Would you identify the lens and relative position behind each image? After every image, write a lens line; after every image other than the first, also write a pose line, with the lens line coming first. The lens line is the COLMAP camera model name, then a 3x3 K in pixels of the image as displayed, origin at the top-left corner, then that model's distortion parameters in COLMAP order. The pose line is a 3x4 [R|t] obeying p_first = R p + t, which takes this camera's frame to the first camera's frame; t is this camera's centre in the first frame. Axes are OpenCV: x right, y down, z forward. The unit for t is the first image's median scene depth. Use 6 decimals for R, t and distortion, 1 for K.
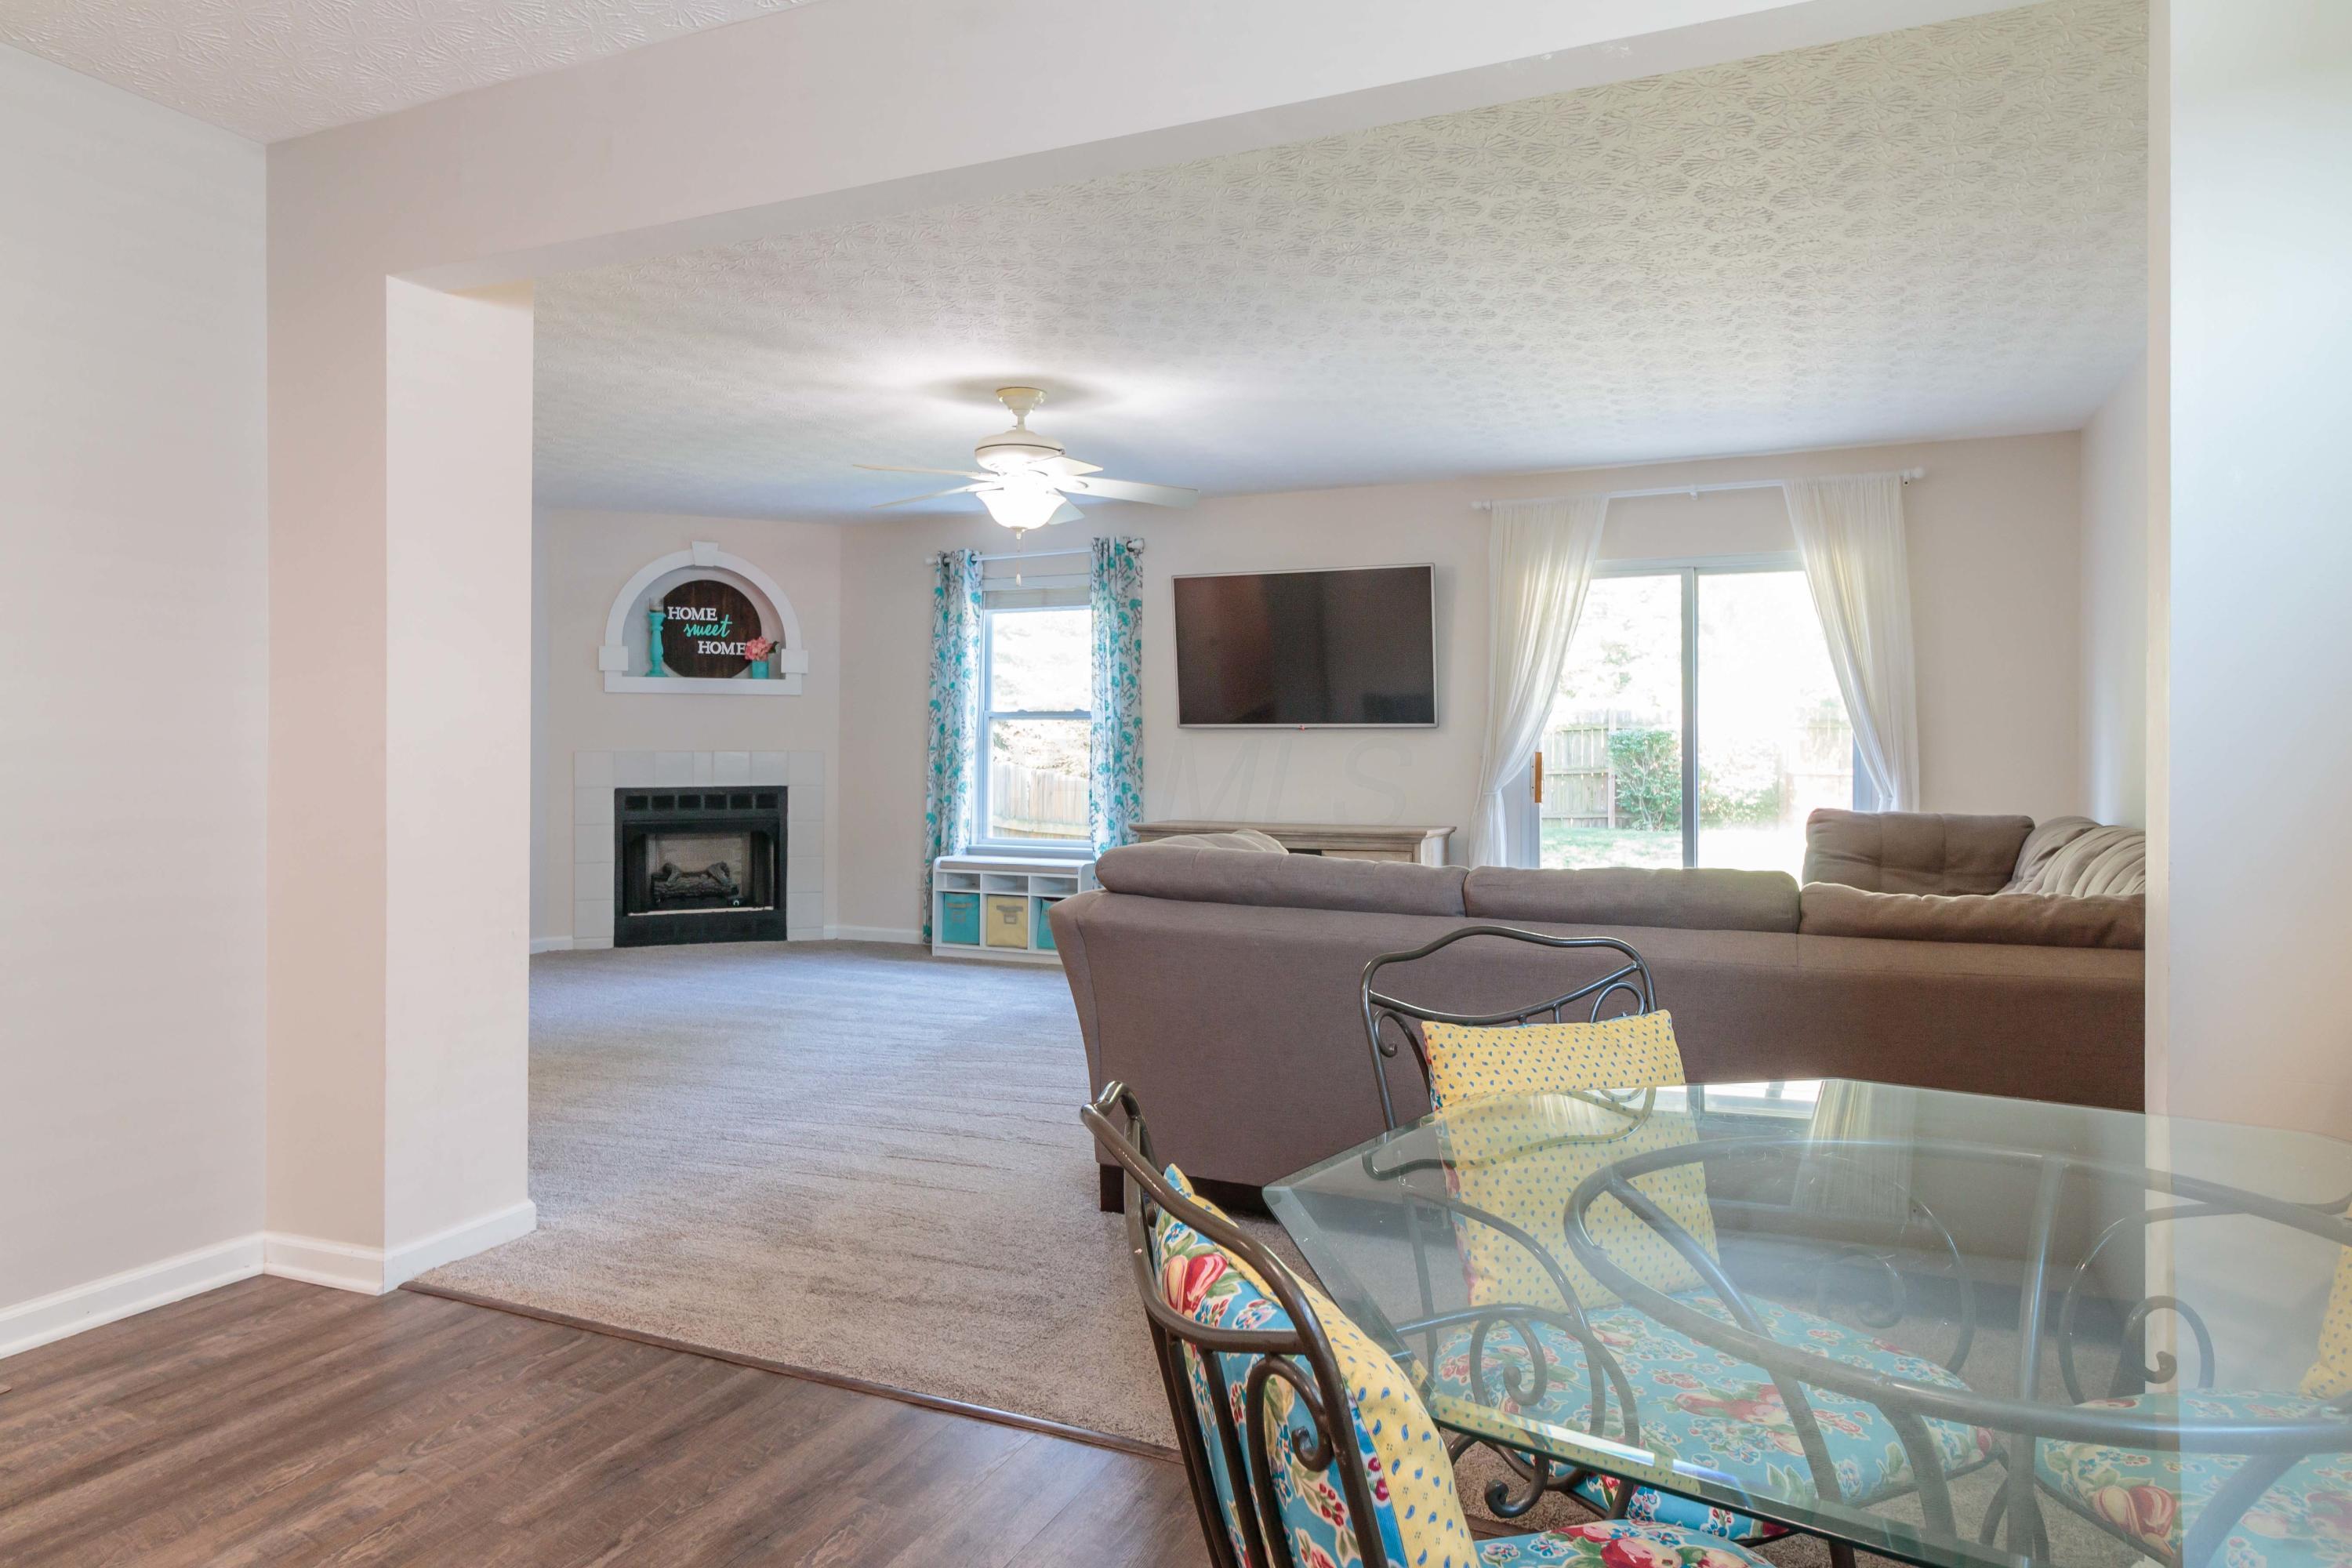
lens RADIAL K [[1436.5, 0, 1174.3], [0, 1436.5, 737.8], [0, 0, 1]] dist [0.008092, 0.000538]
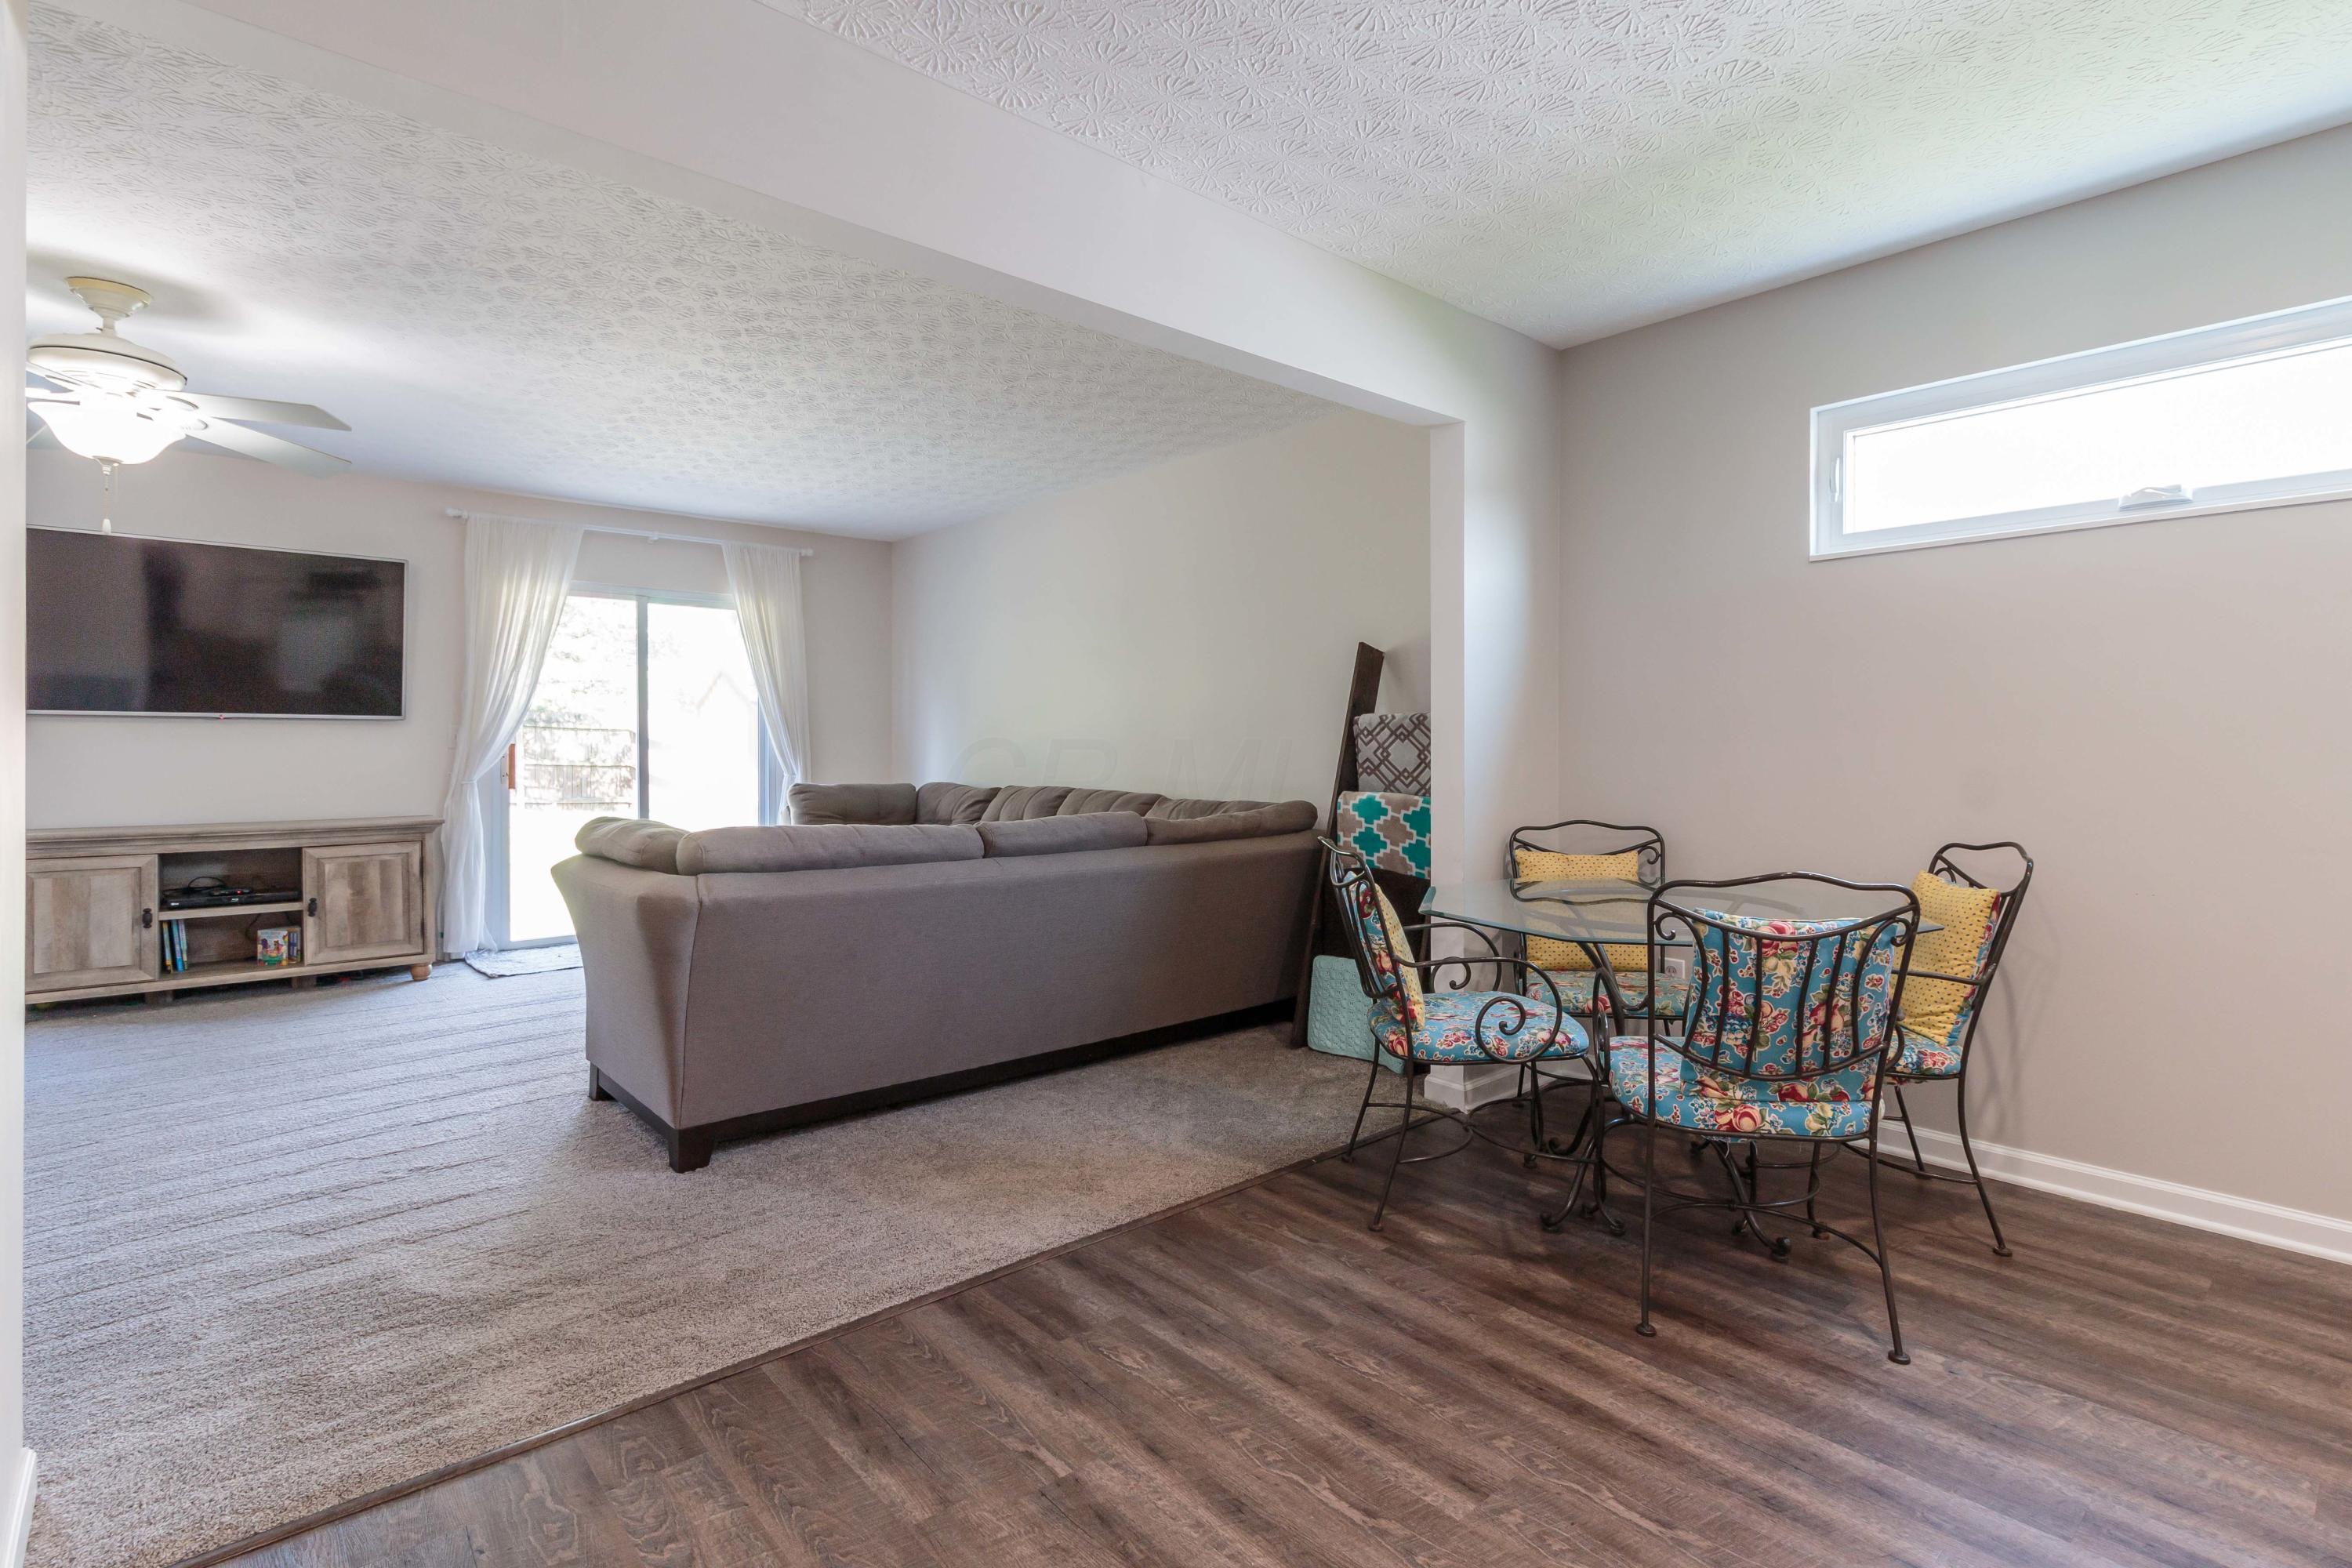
lens RADIAL K [[1124.8, 0, 1200.1], [0, 1124.8, 744.3], [0, 0, 1]] dist [-0.000201, 0.000683]
pose [[0.400875, -0.002017, 0.916130, -0.330093], [-0.008112, 0.999951, 0.005751, 0.000960], [-0.916097, -0.009737, 0.400839, 0.156032]]
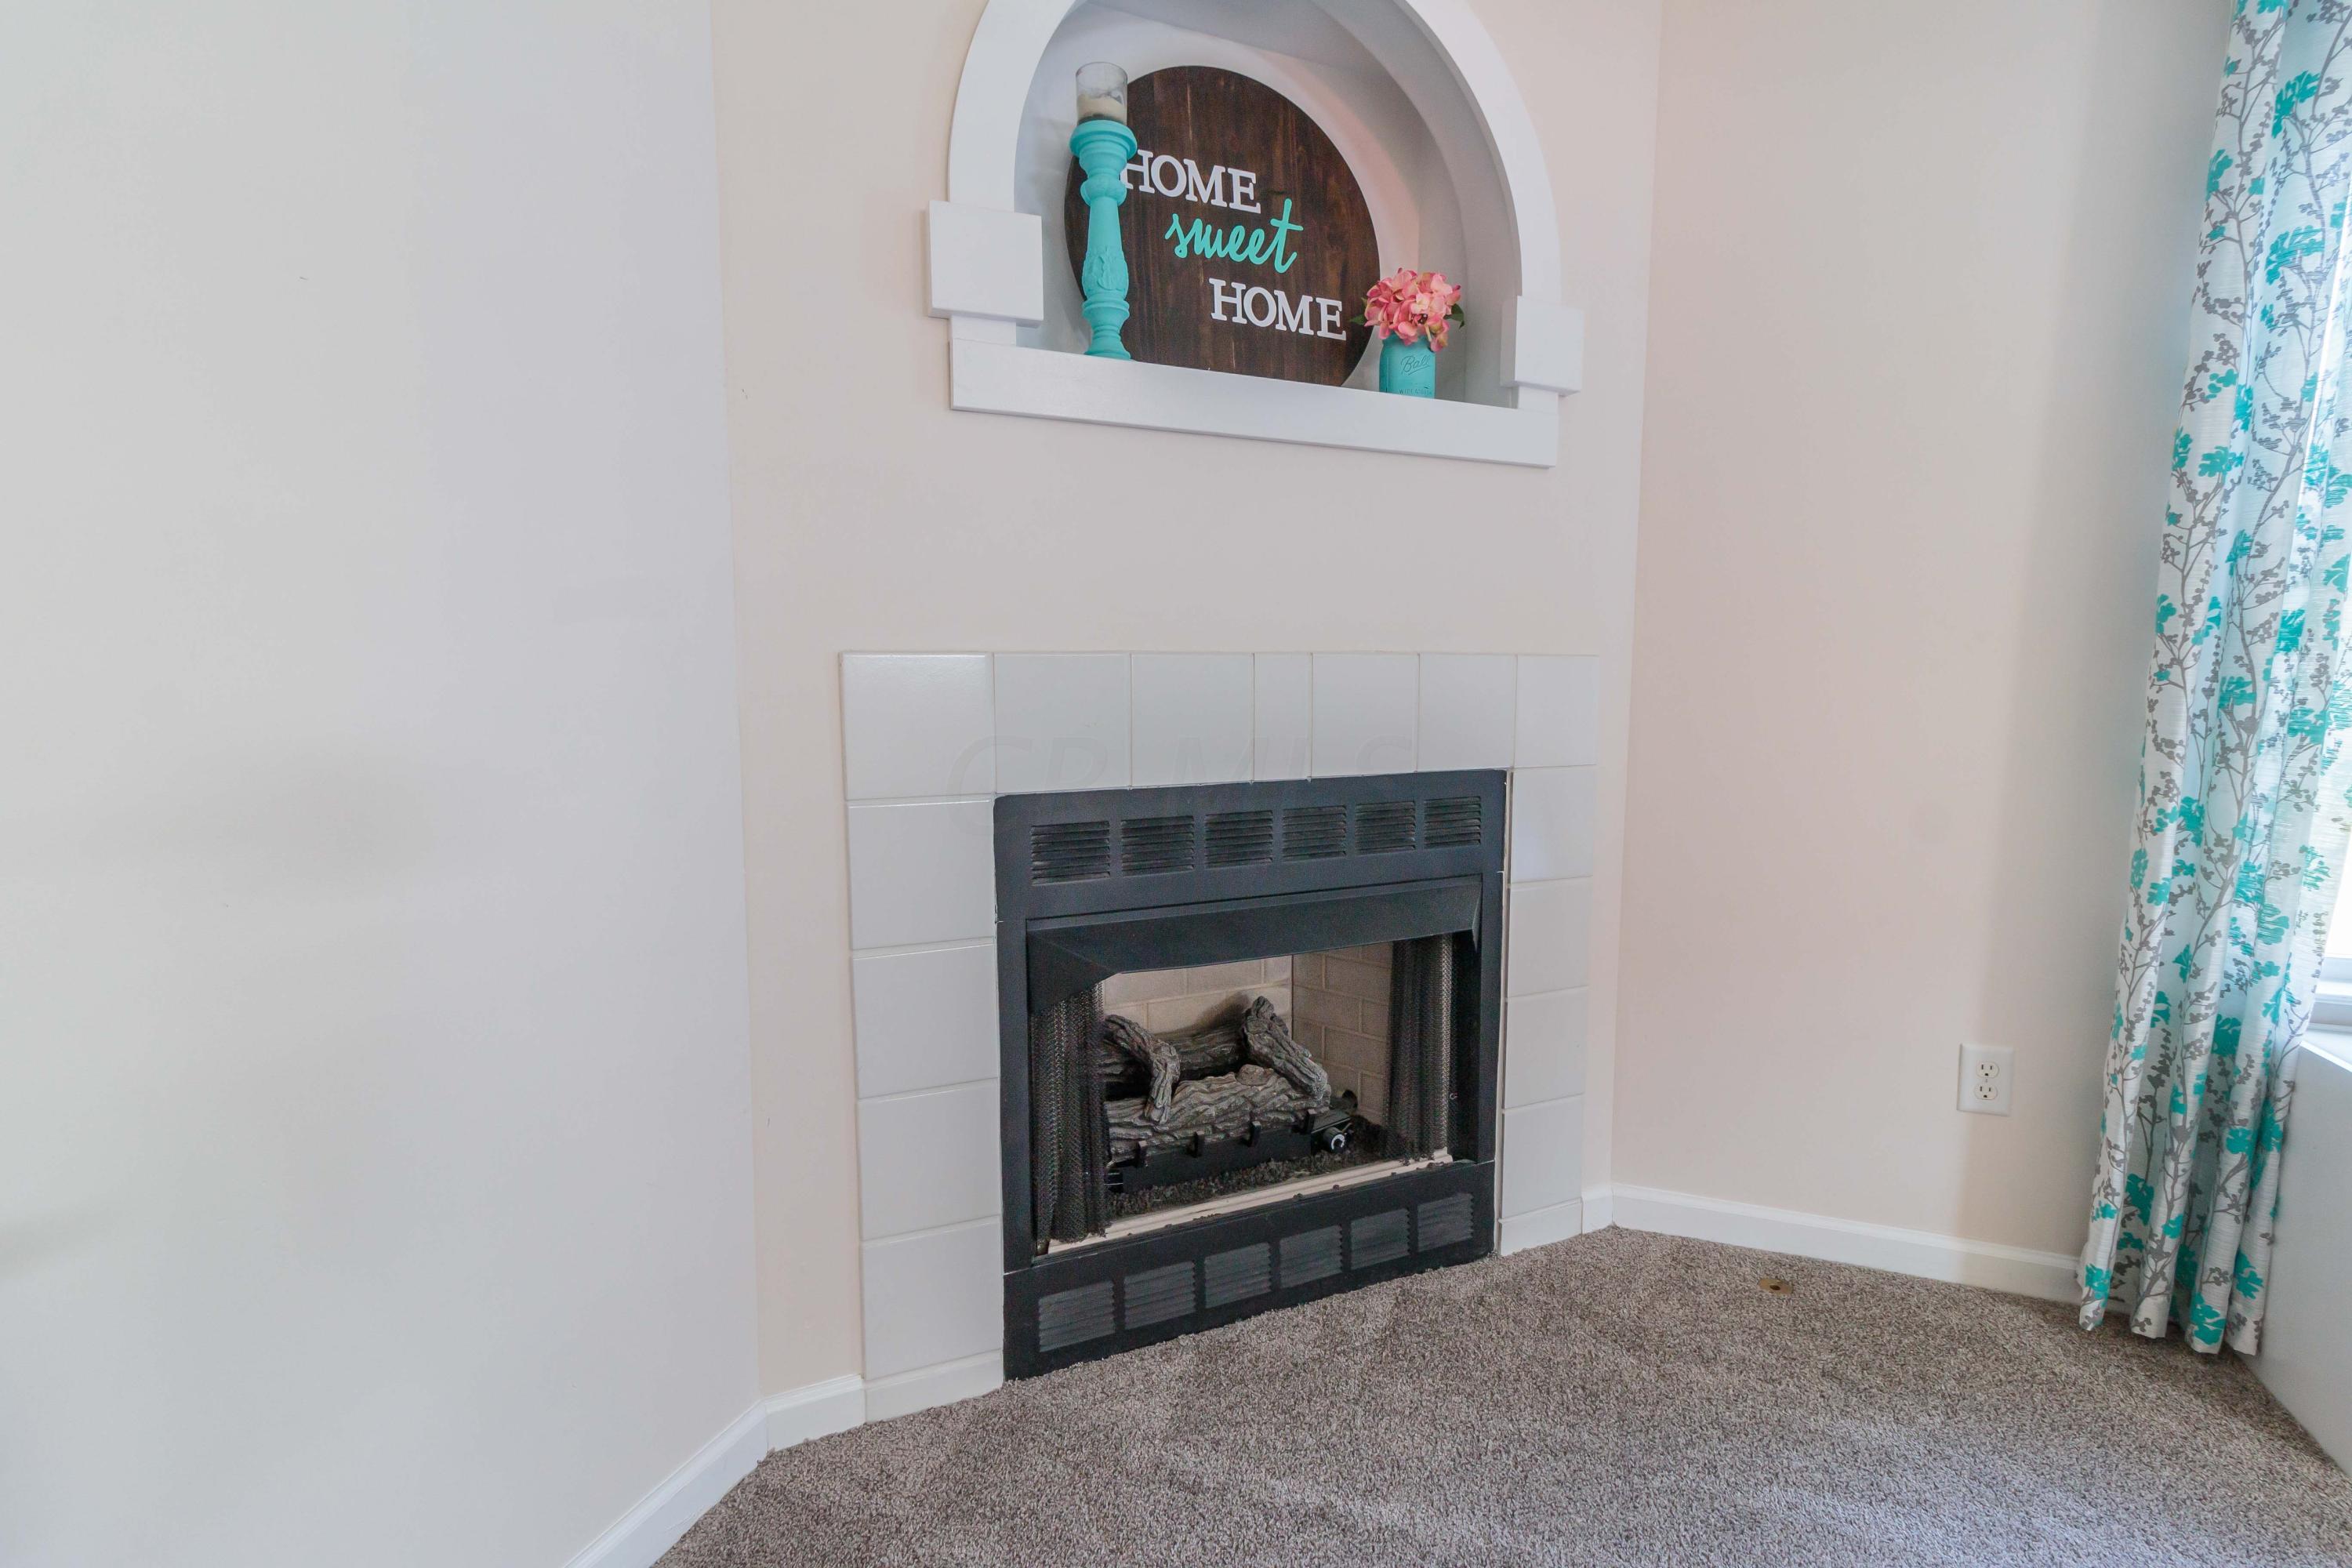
lens RADIAL K [[1092.7, 0, 1178.5], [0, 1092.7, 774.8], [0, 0, 1]] dist [-0.000417, 0.001076]
pose [[0.998495, -0.006515, 0.054454, -0.426893], [0.001353, 0.995542, 0.094310, 0.015448], [-0.054826, -0.094094, 0.994053, 0.938102]]
